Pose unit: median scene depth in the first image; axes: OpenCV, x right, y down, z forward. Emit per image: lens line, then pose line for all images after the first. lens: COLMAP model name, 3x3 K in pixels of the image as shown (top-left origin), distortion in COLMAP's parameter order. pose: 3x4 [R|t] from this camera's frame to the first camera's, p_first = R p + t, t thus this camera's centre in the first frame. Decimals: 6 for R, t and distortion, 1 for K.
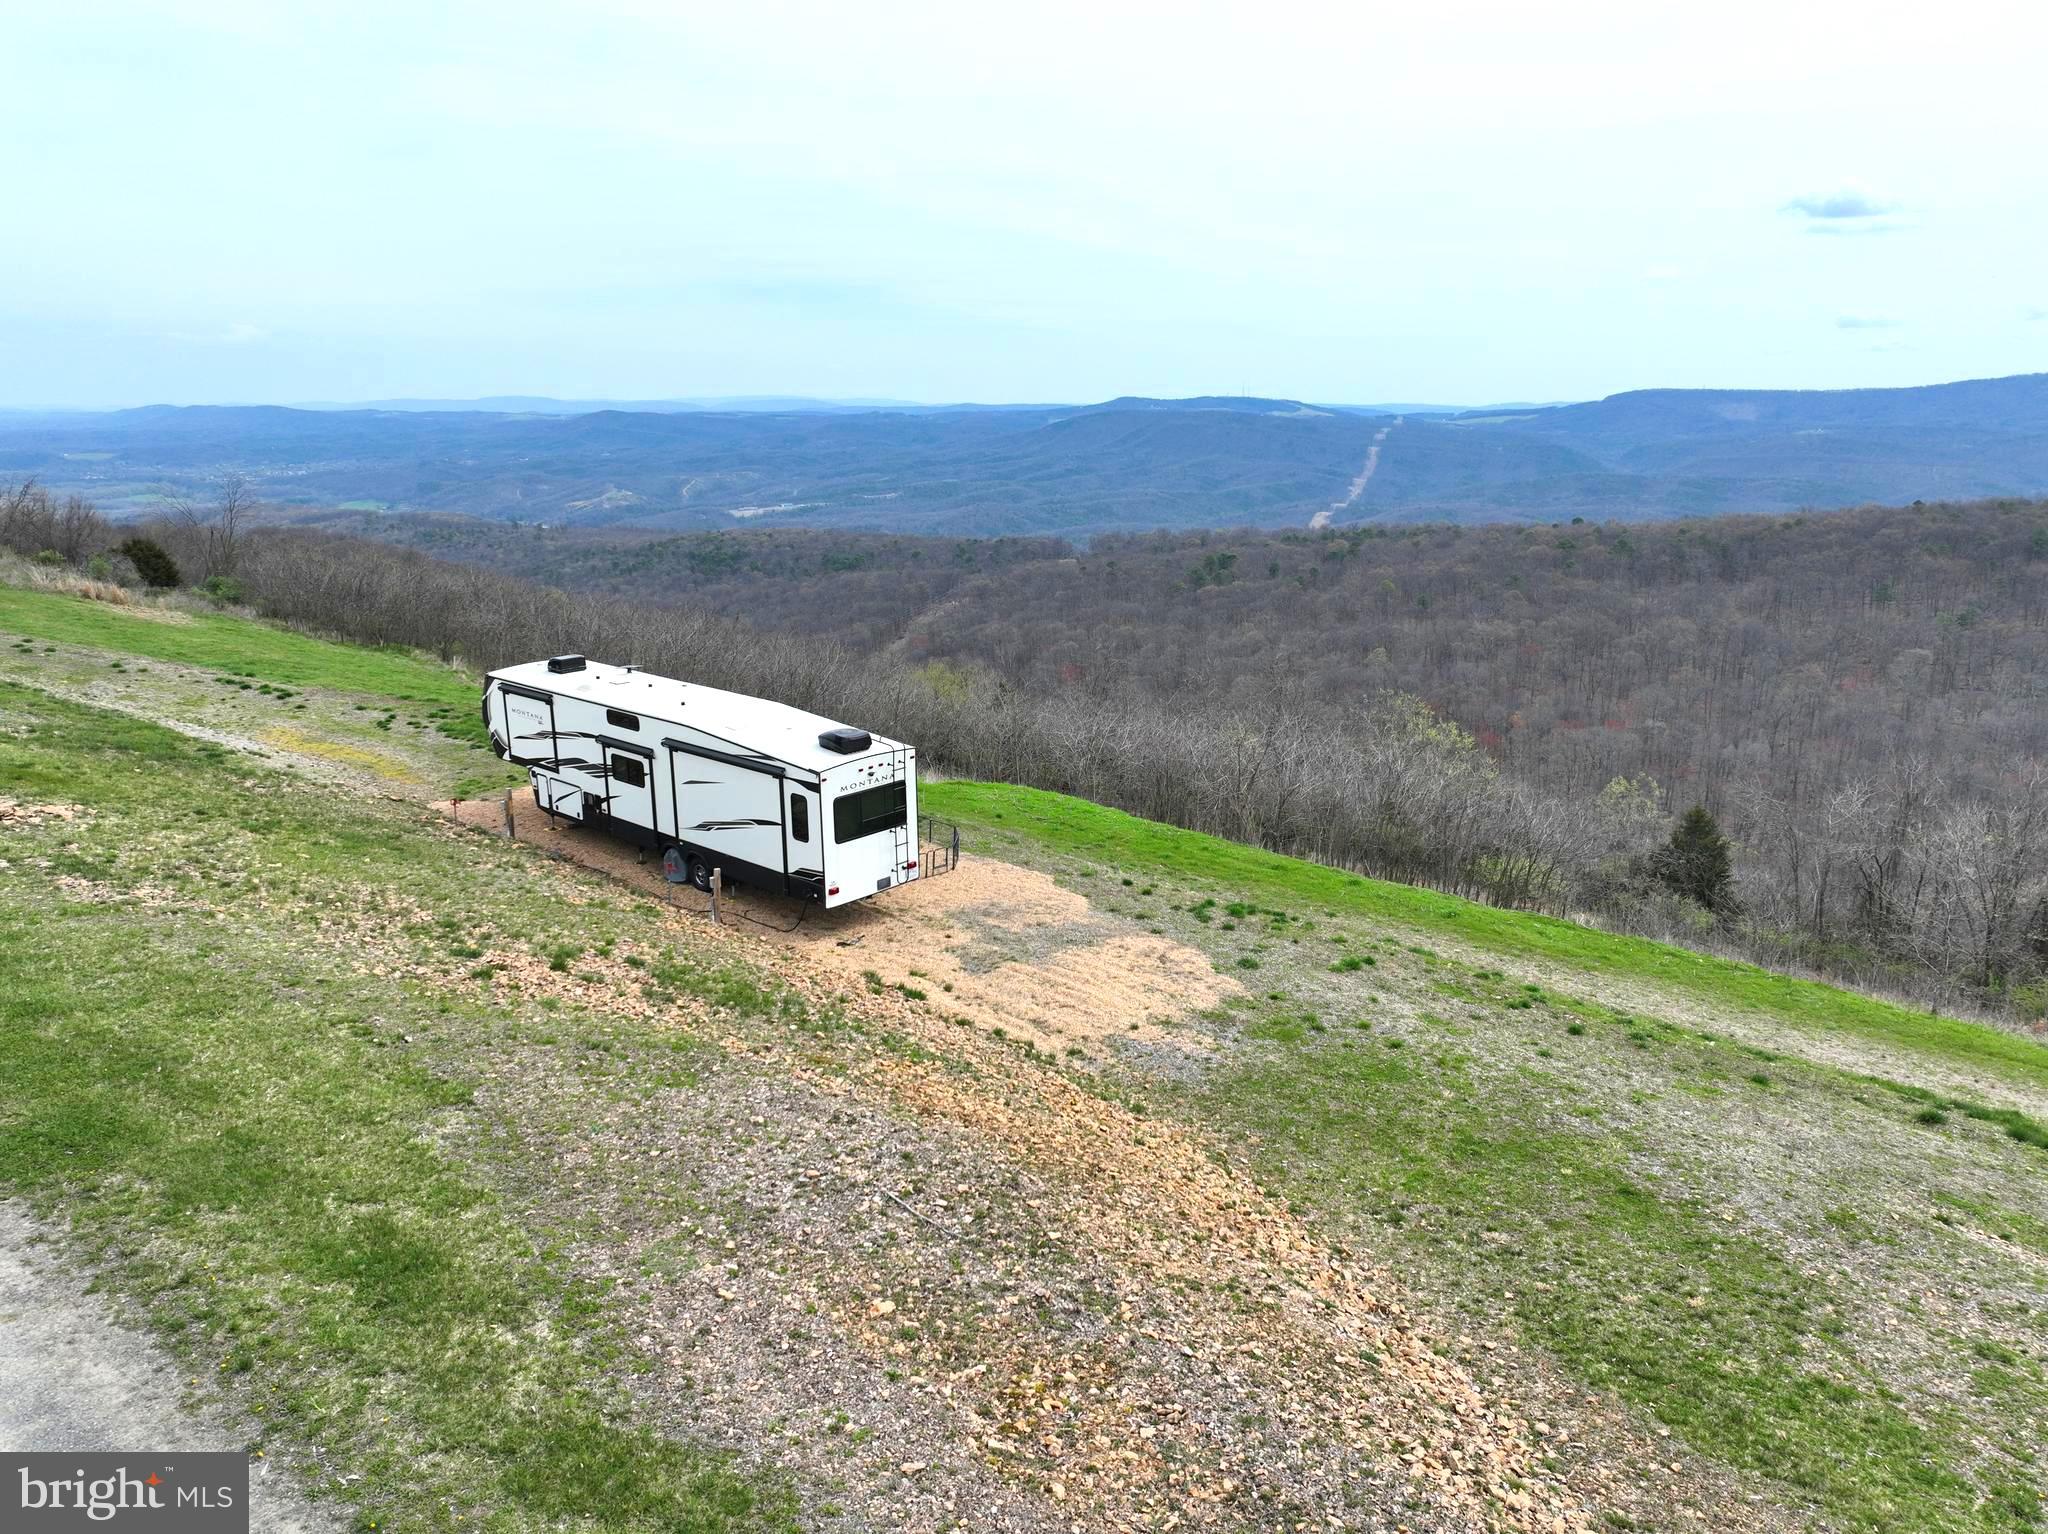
lens RADIAL K [[1436.5, 0, 1031.4], [0, 1436.5, 764.7], [0, 0, 1]] dist [0.004209, 0.010087]
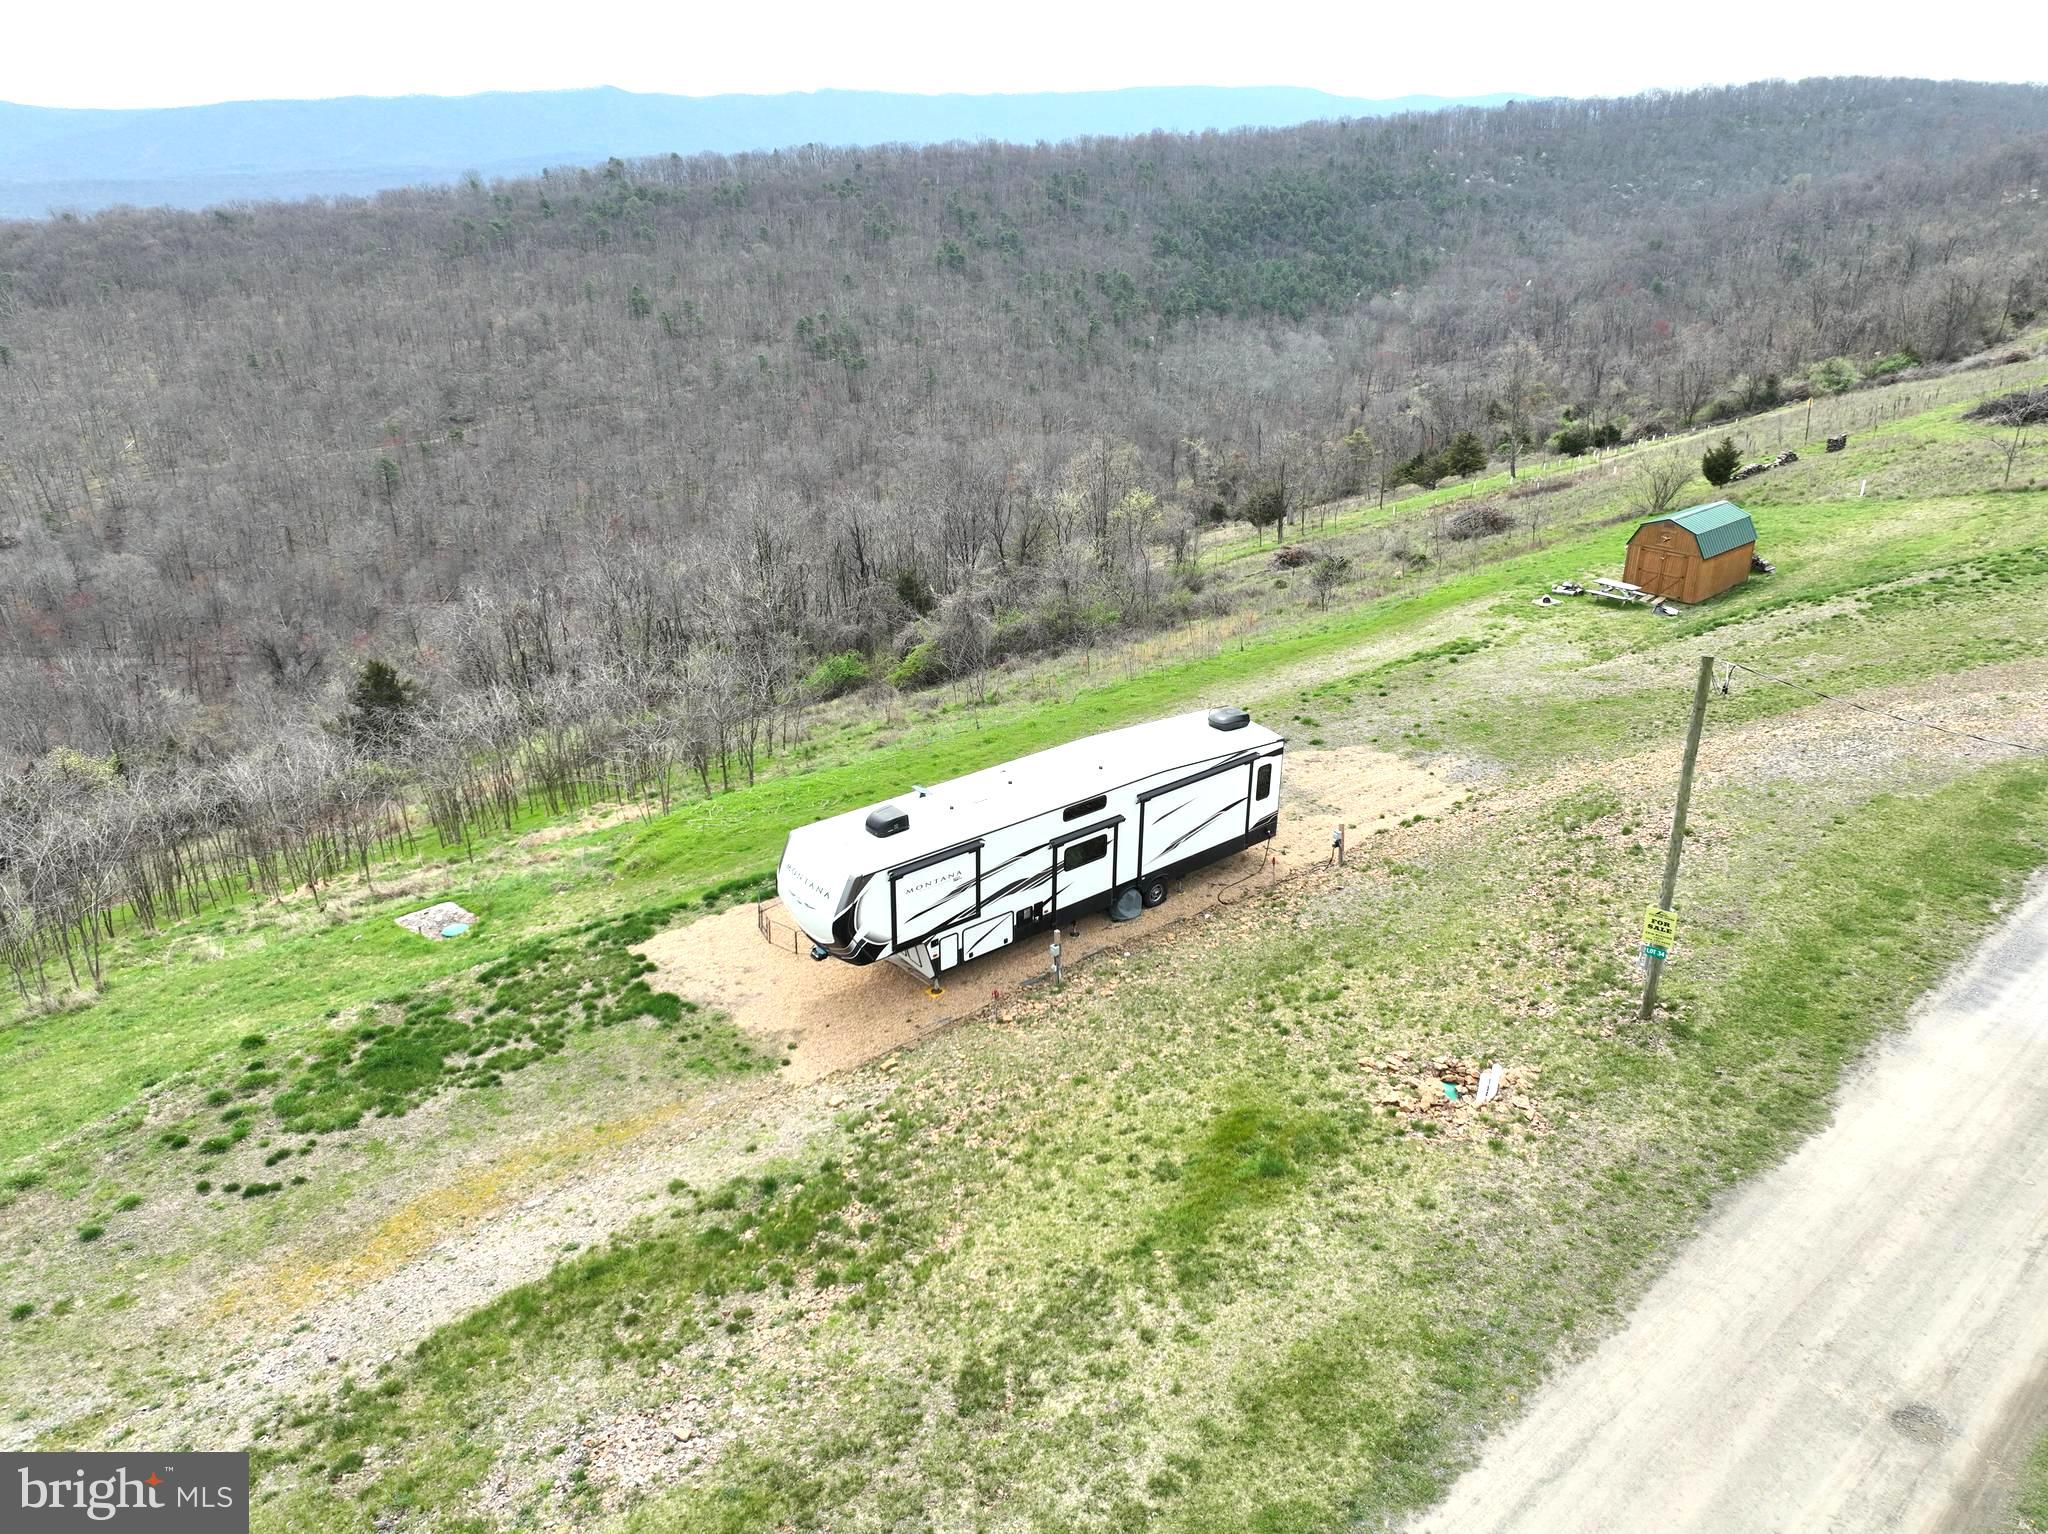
lens RADIAL K [[1436.5, 0, 1017.8], [0, 1436.5, 767.8], [0, 0, 1]] dist [0.004209, 0.010087]
pose [[0.159732, -0.397645, 0.903529, -1.469075], [0.242829, 0.902984, 0.354477, -0.526185], [-0.956828, 0.162782, 0.240795, 0.967583]]
